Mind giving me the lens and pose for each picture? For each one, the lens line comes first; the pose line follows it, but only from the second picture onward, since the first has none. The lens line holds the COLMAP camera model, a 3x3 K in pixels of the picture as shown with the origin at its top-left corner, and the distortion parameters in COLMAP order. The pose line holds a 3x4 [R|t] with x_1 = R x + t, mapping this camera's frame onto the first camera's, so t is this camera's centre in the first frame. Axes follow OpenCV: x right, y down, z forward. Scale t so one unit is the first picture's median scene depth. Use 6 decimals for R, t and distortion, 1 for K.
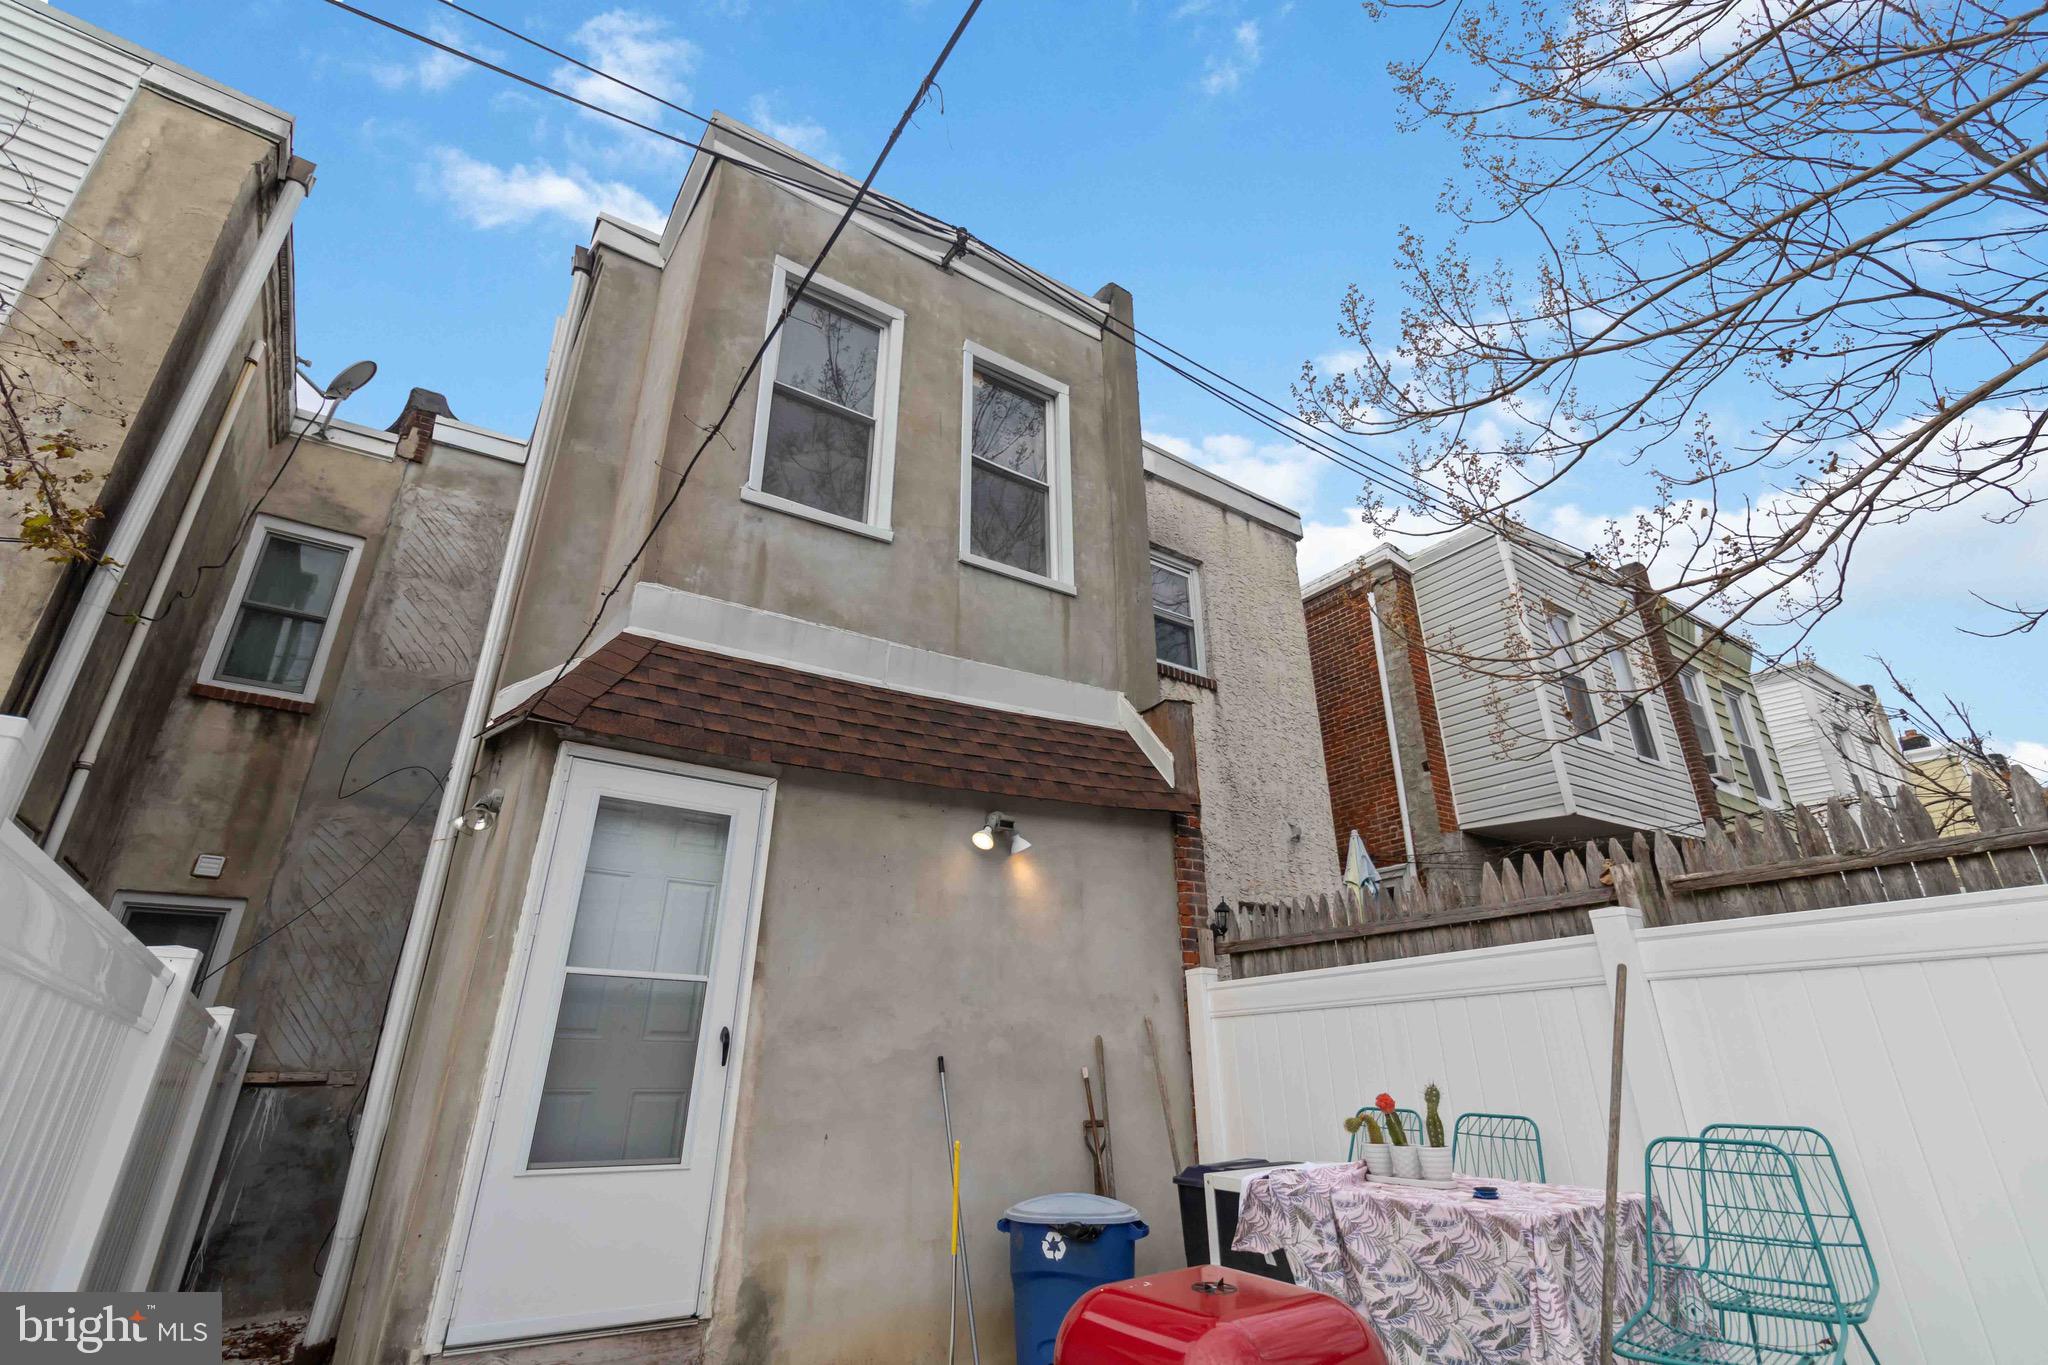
lens RADIAL K [[940.8, 0, 1036.8], [0, 940.8, 658.5], [0, 0, 1]] dist [0.001053, 0.000315]
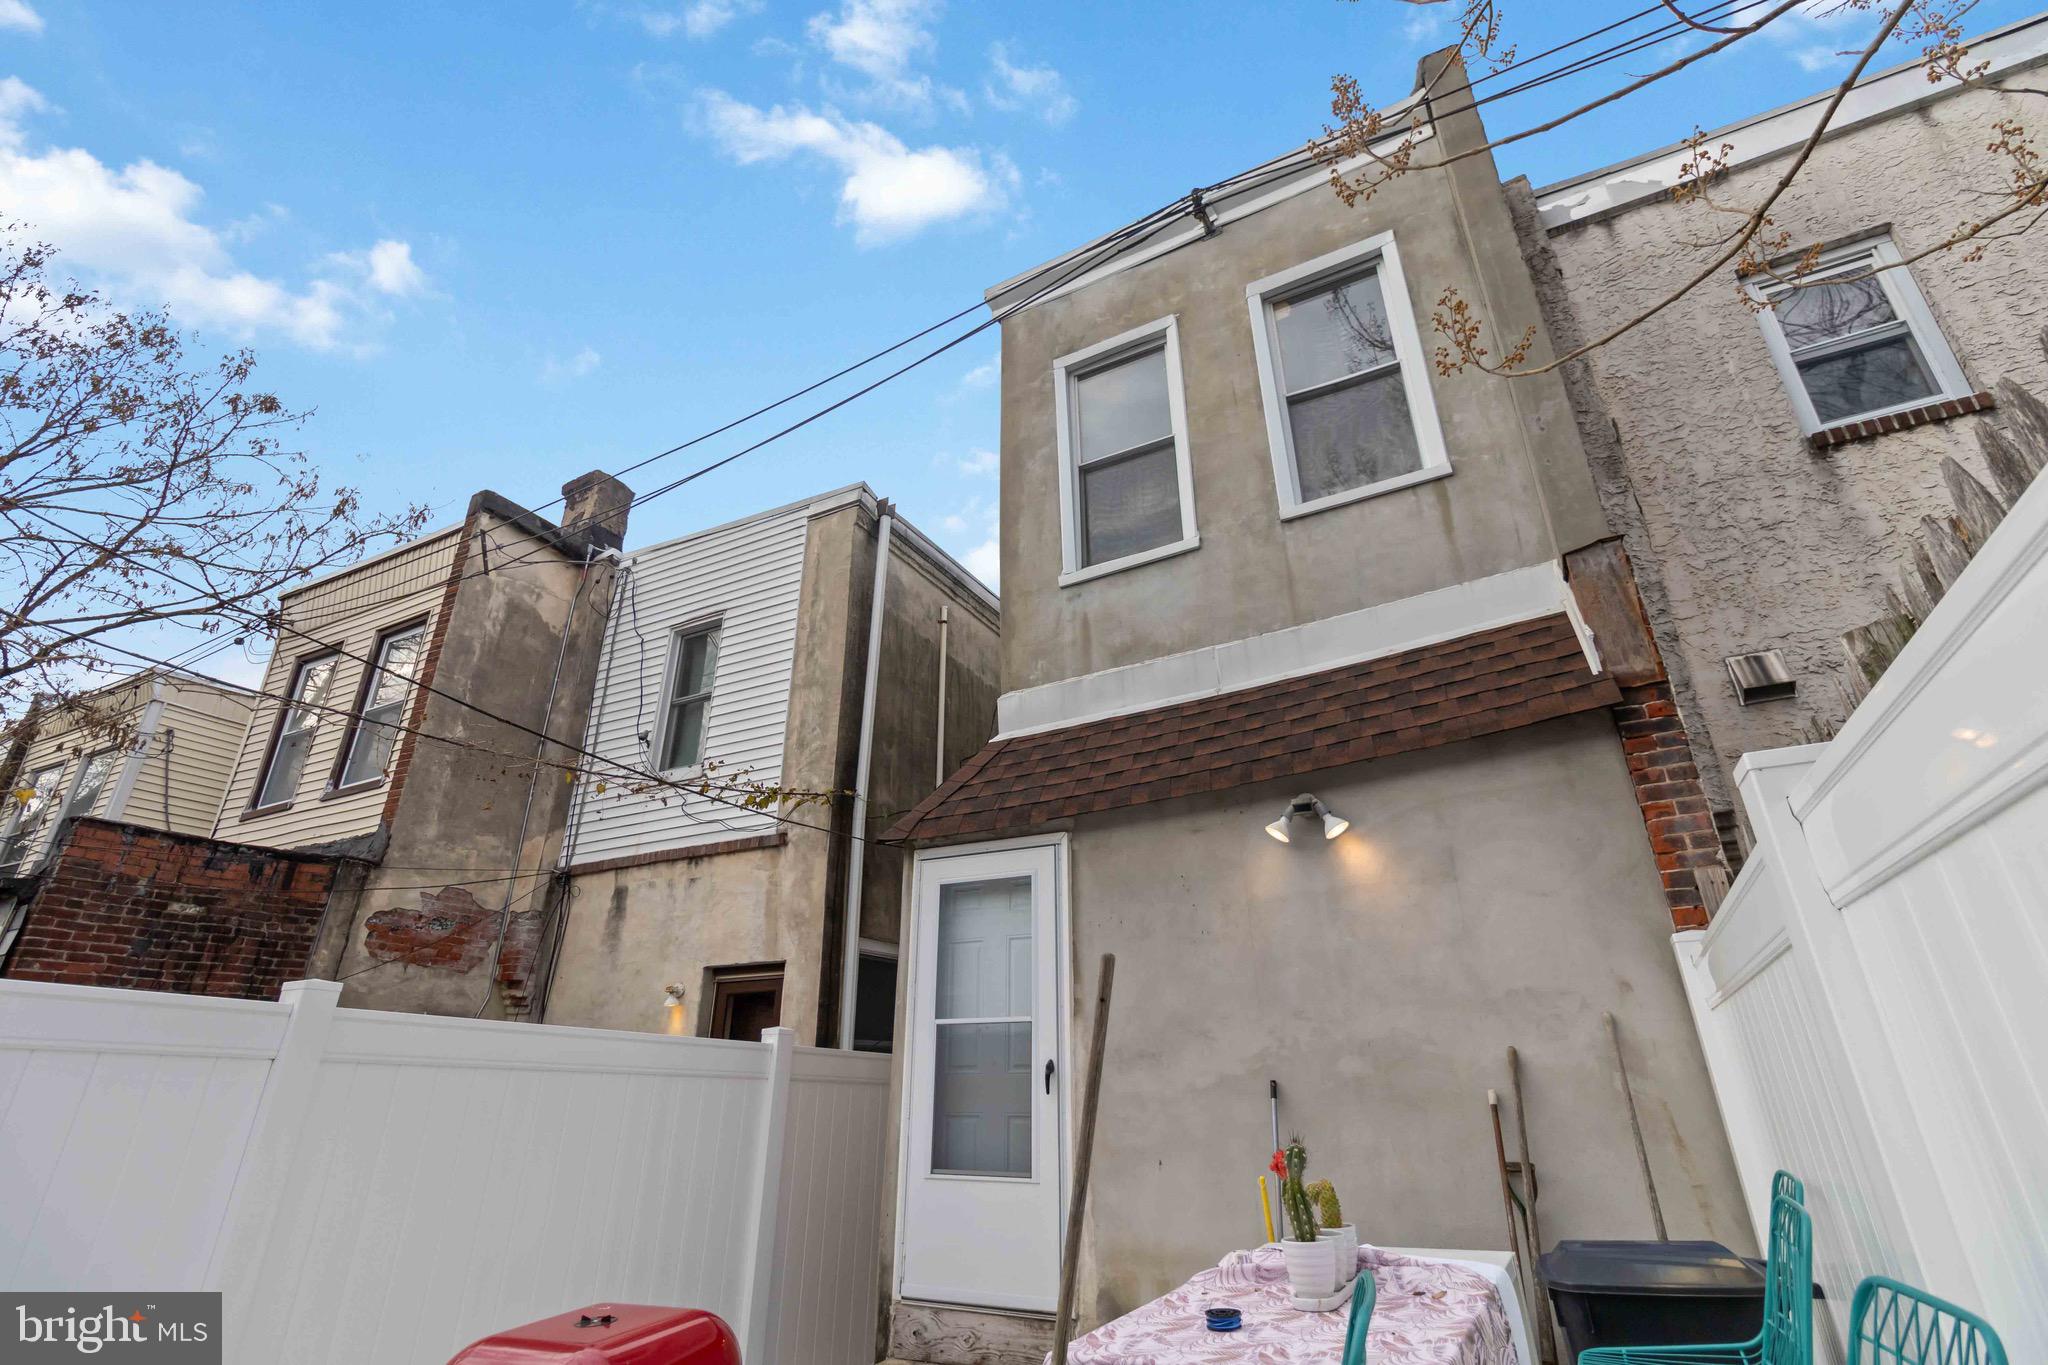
lens RADIAL K [[947.3, 0, 1043.5], [0, 947.3, 656.8], [0, 0, 1]] dist [0.002776, 0.000511]
pose [[0.468627, -0.367549, -0.803303, 0.584835], [0.368666, 0.907734, -0.200261, 0.132458], [0.802791, -0.202303, 0.560892, 0.338702]]
